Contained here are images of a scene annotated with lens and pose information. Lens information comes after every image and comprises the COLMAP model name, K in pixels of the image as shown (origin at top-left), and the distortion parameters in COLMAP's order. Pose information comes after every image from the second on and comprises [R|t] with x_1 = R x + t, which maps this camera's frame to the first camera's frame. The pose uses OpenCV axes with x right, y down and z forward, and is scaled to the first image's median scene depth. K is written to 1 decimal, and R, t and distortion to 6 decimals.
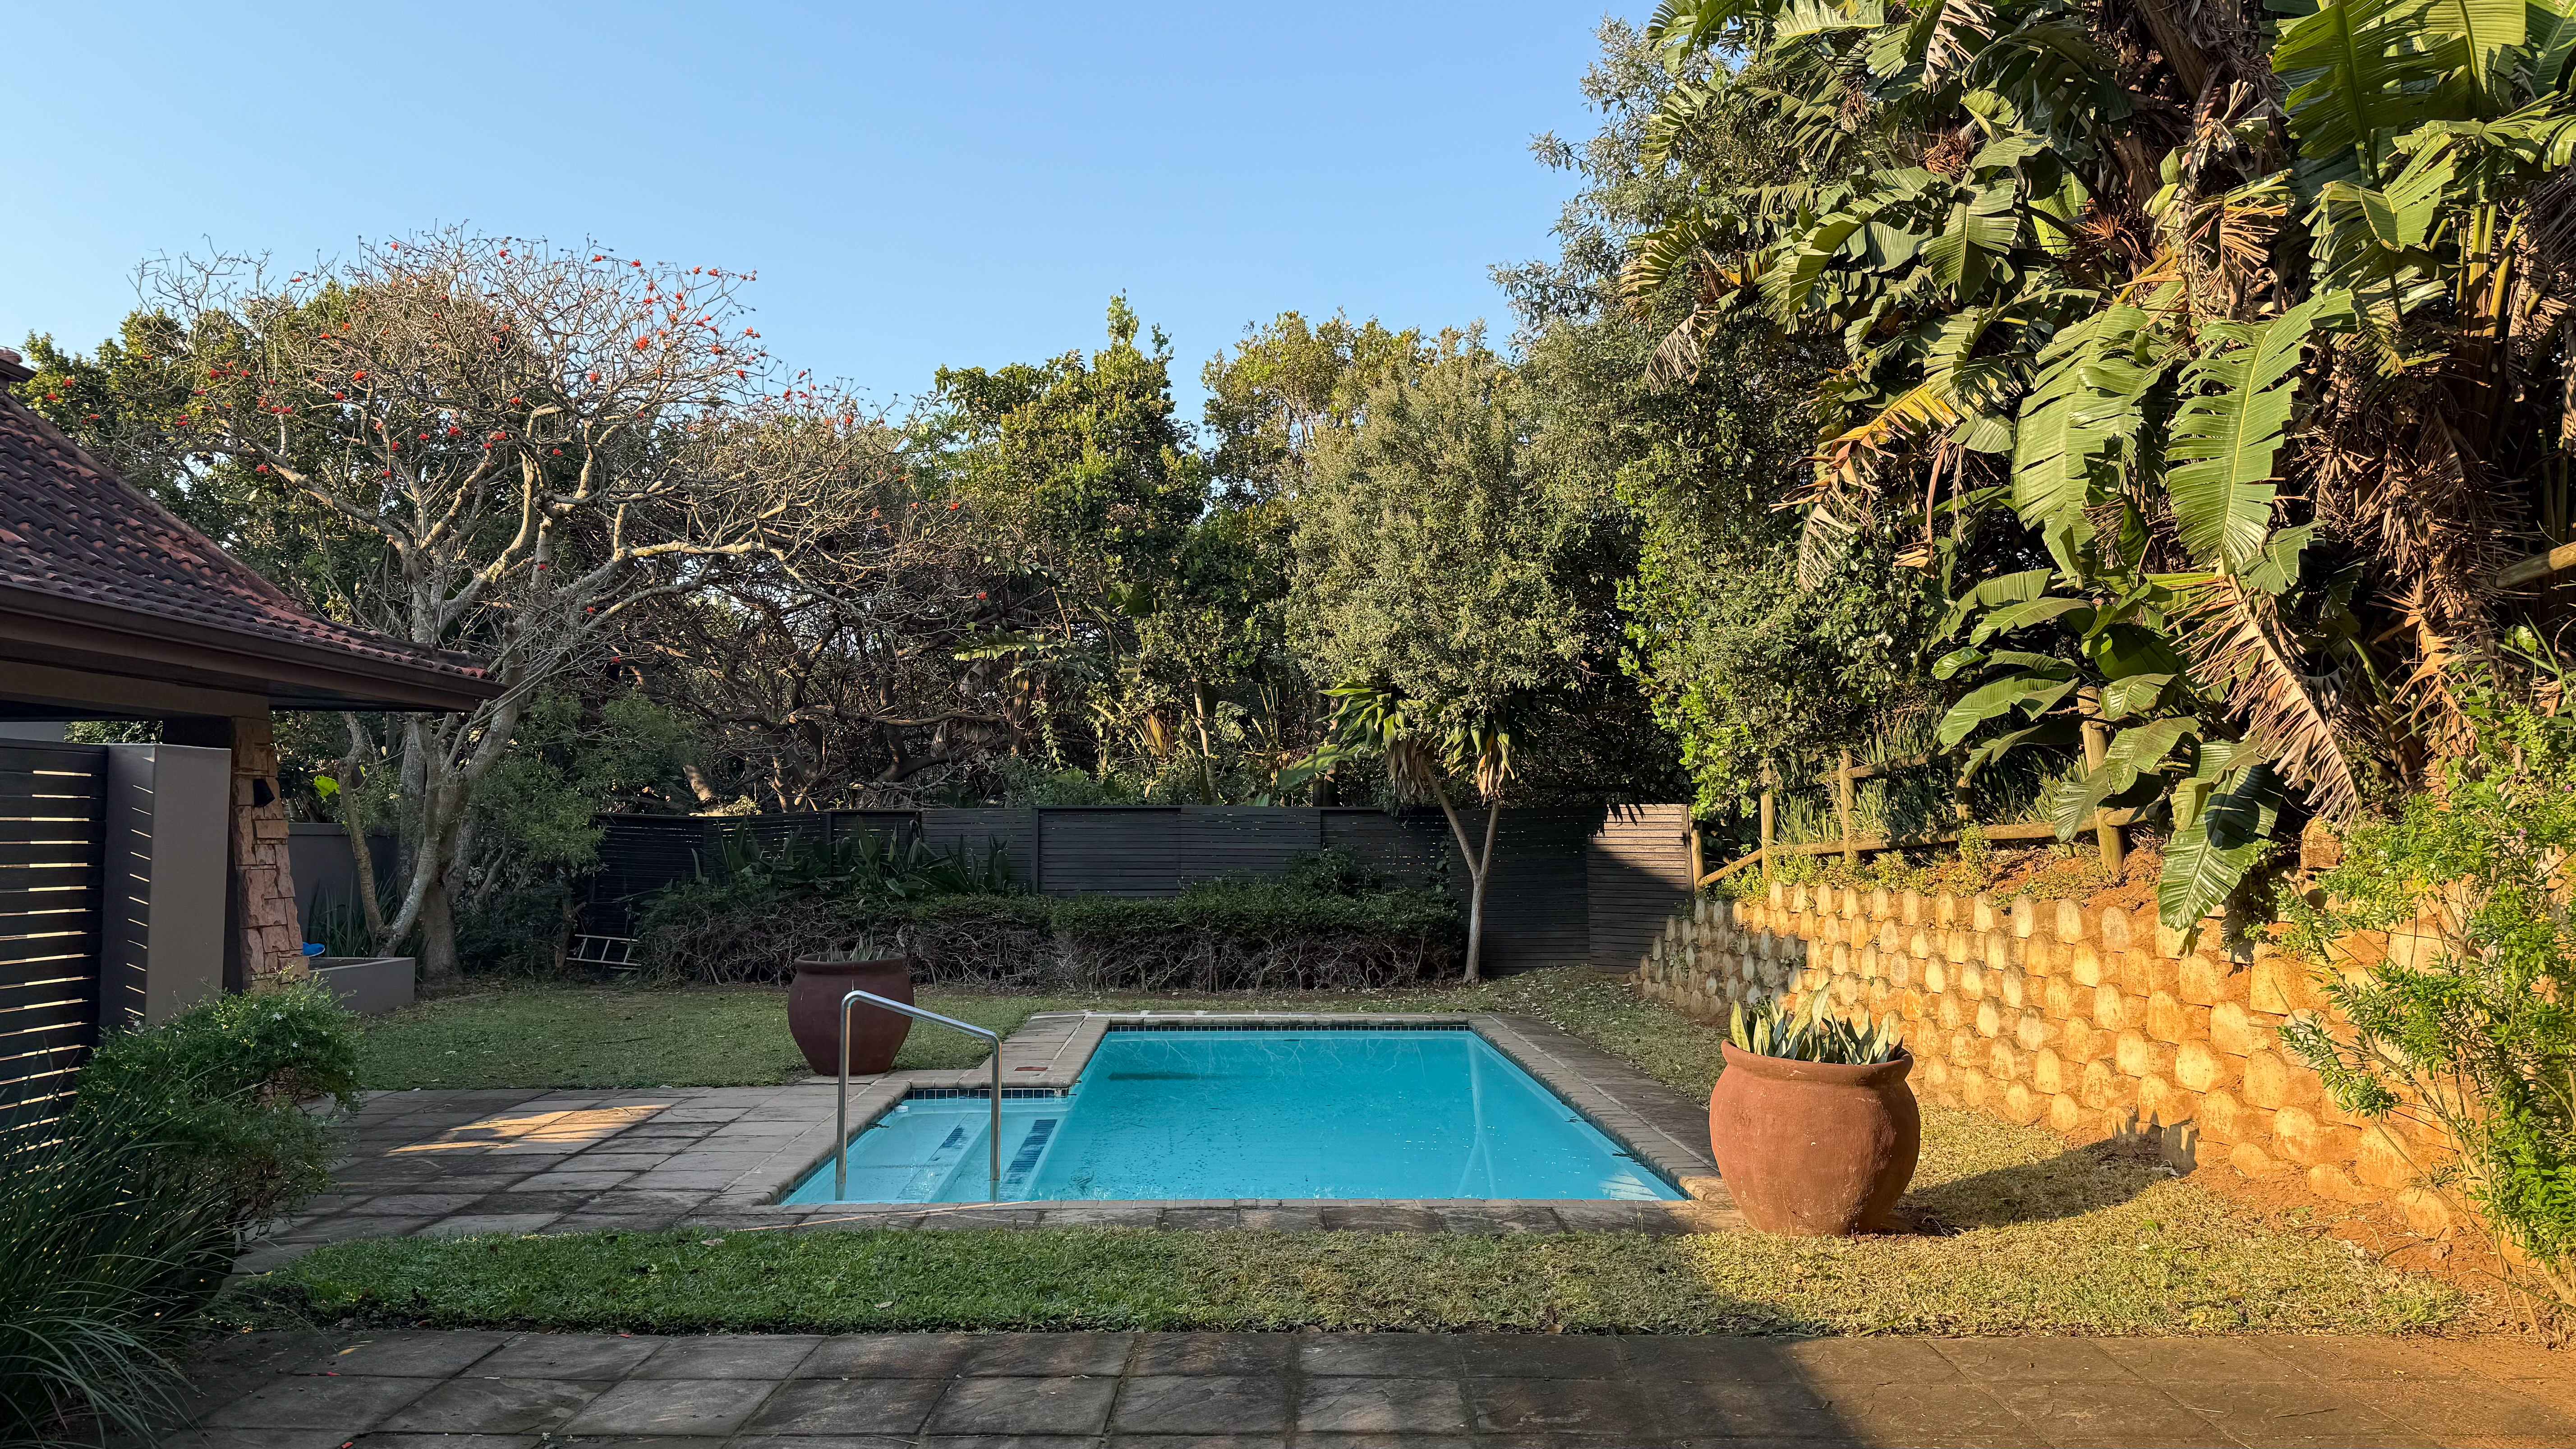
lens RADIAL K [[1857.1, 0, 1273.4], [0, 1857.1, 755.6], [0, 0, 1]] dist [0.108016, -0.198260]
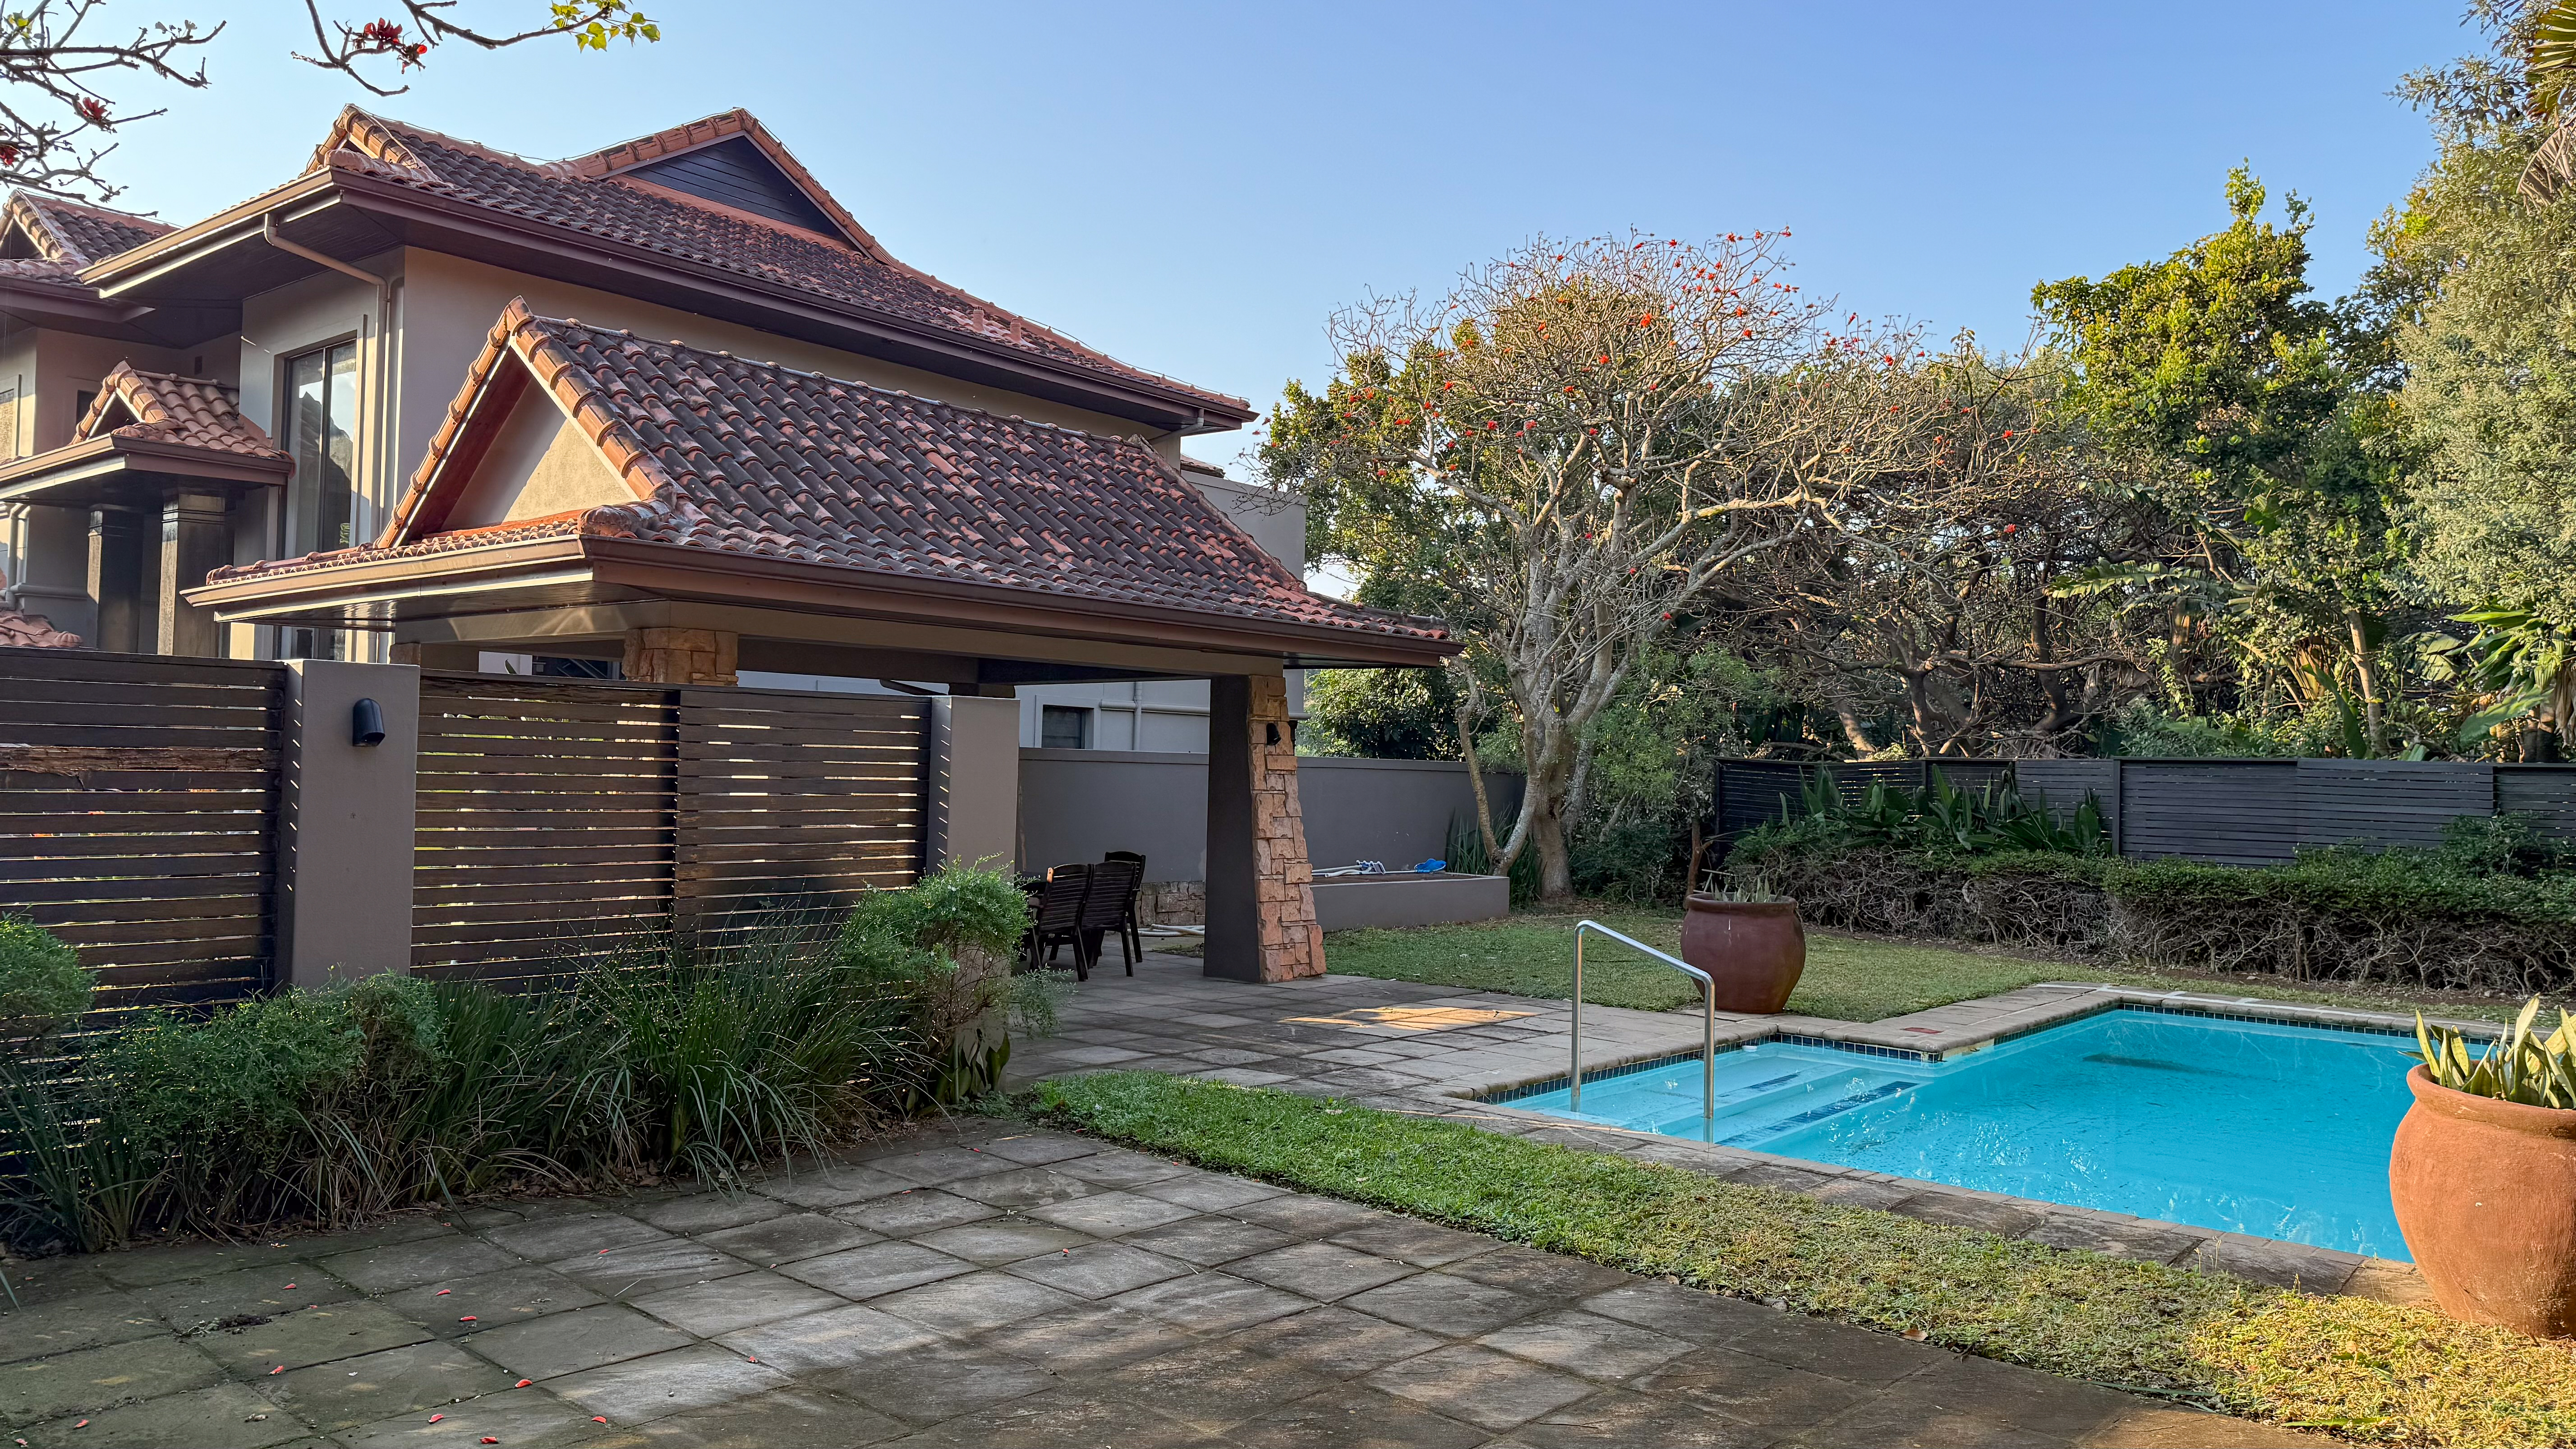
lens RADIAL K [[1857.1, 0, 1273.4], [0, 1857.1, 755.6], [0, 0, 1]] dist [0.108016, -0.198260]
pose [[0.706312, 0.013452, -0.707772, 0.234363], [0.005041, 0.999698, 0.024032, 0.002686], [0.707882, -0.020542, 0.706032, 0.070836]]
